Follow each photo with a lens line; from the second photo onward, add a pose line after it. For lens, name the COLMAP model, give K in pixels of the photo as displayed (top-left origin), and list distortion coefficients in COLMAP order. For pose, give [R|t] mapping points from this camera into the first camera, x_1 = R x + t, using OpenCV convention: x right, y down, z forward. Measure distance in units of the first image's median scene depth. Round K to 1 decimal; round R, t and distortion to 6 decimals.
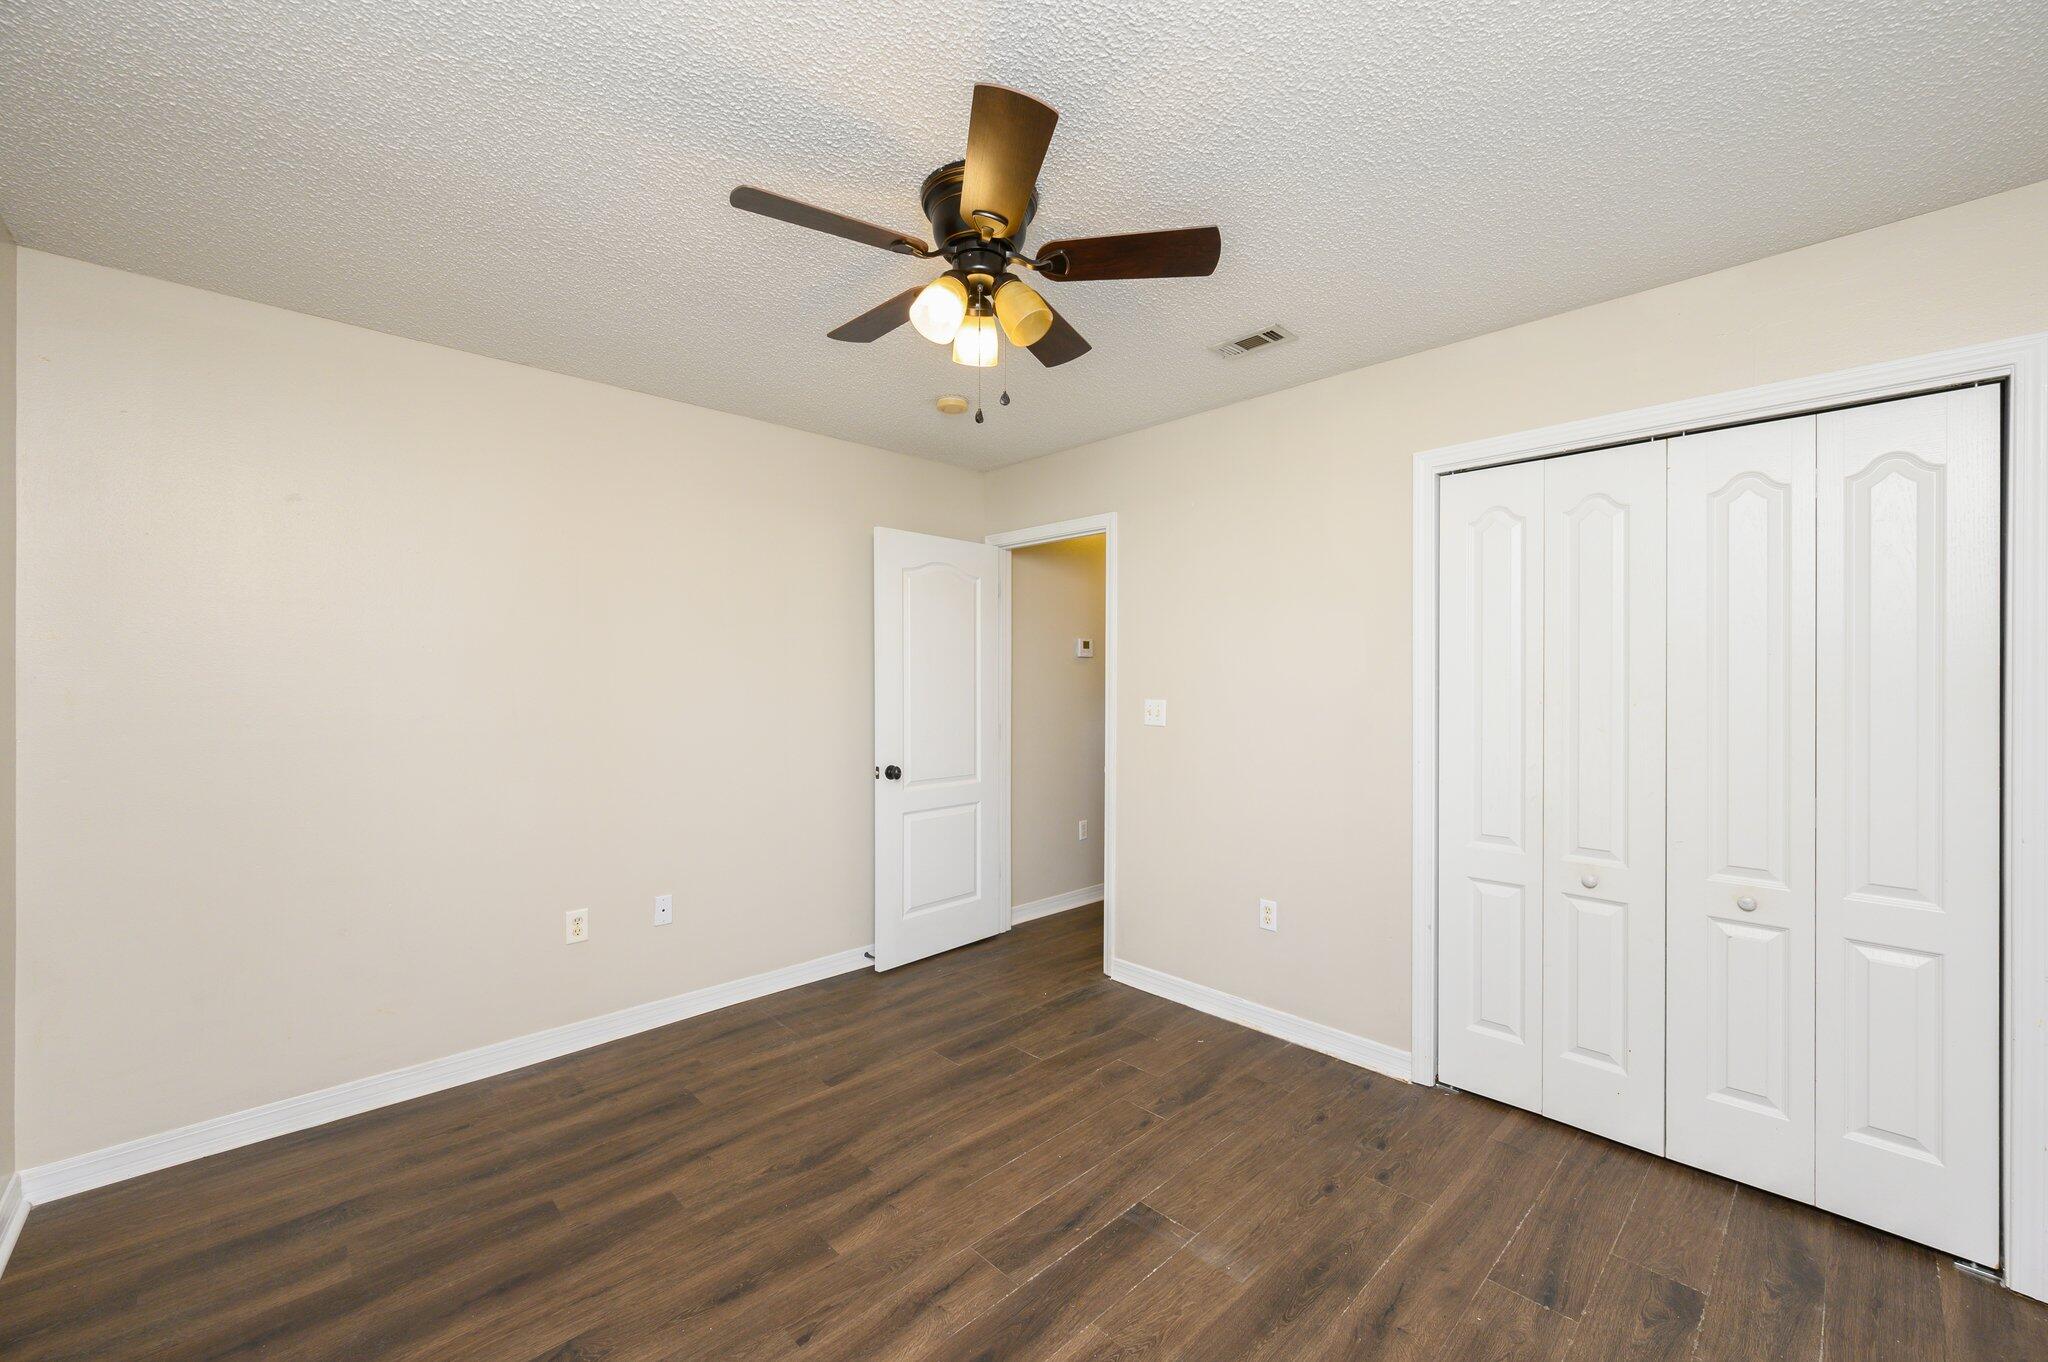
lens RADIAL K [[818.8, 0, 1023.0], [0, 818.8, 676.0], [0, 0, 1]] dist [0.002914, 0.000513]
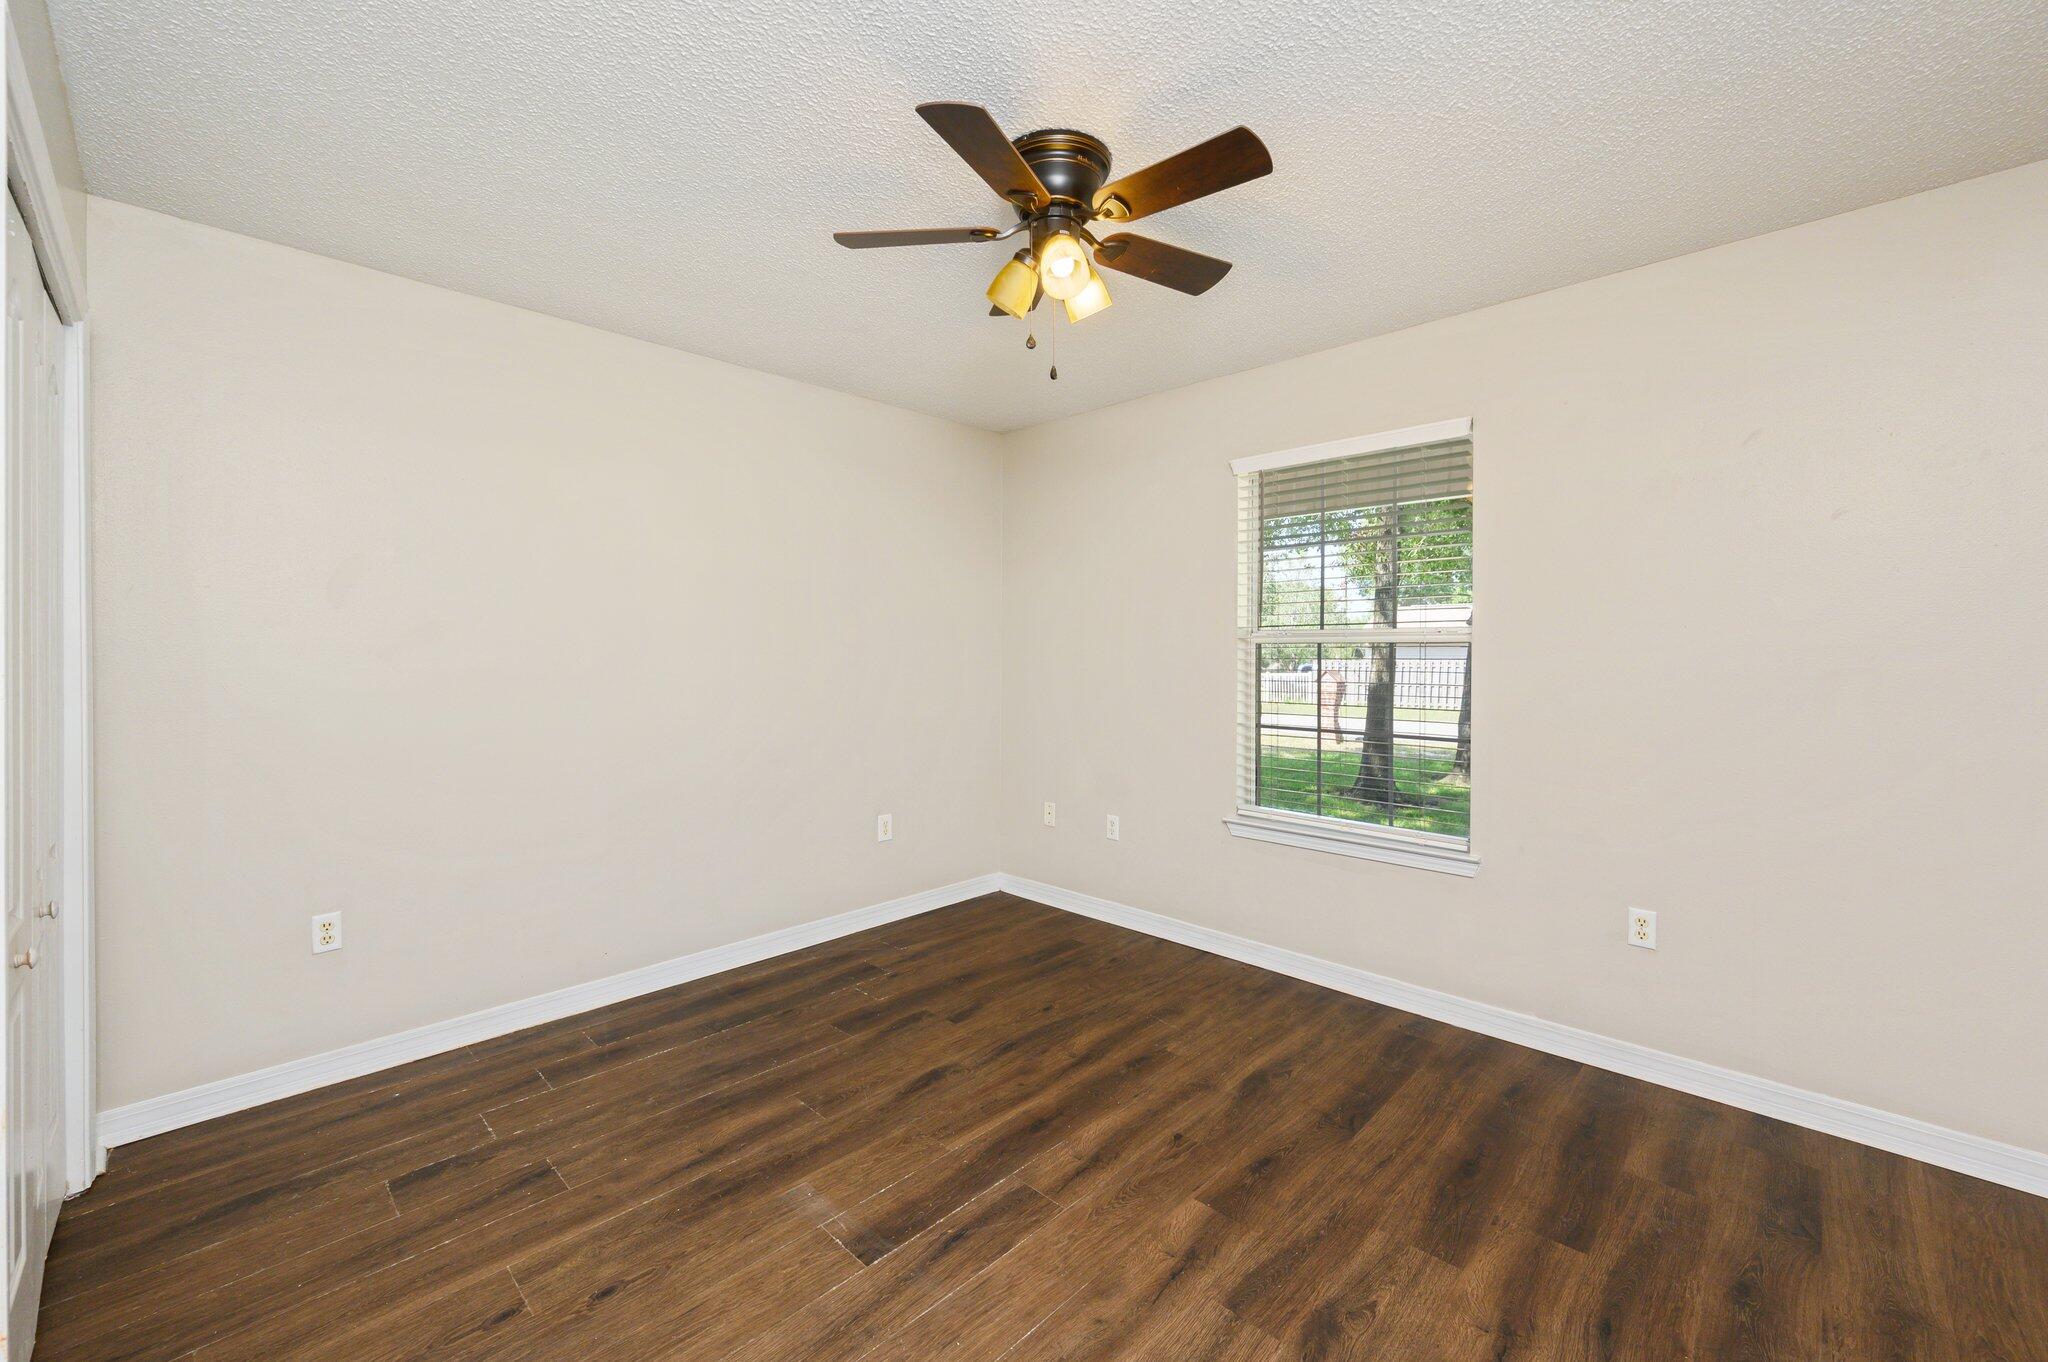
lens RADIAL K [[818.8, 0, 1023.0], [0, 818.8, 676.0], [0, 0, 1]] dist [0.002914, 0.000513]
pose [[-0.999228, -0.001266, -0.039273, 0.023785], [-0.002271, 0.999671, 0.025565, 0.044787], [0.039228, 0.025635, -0.998901, 1.964650]]
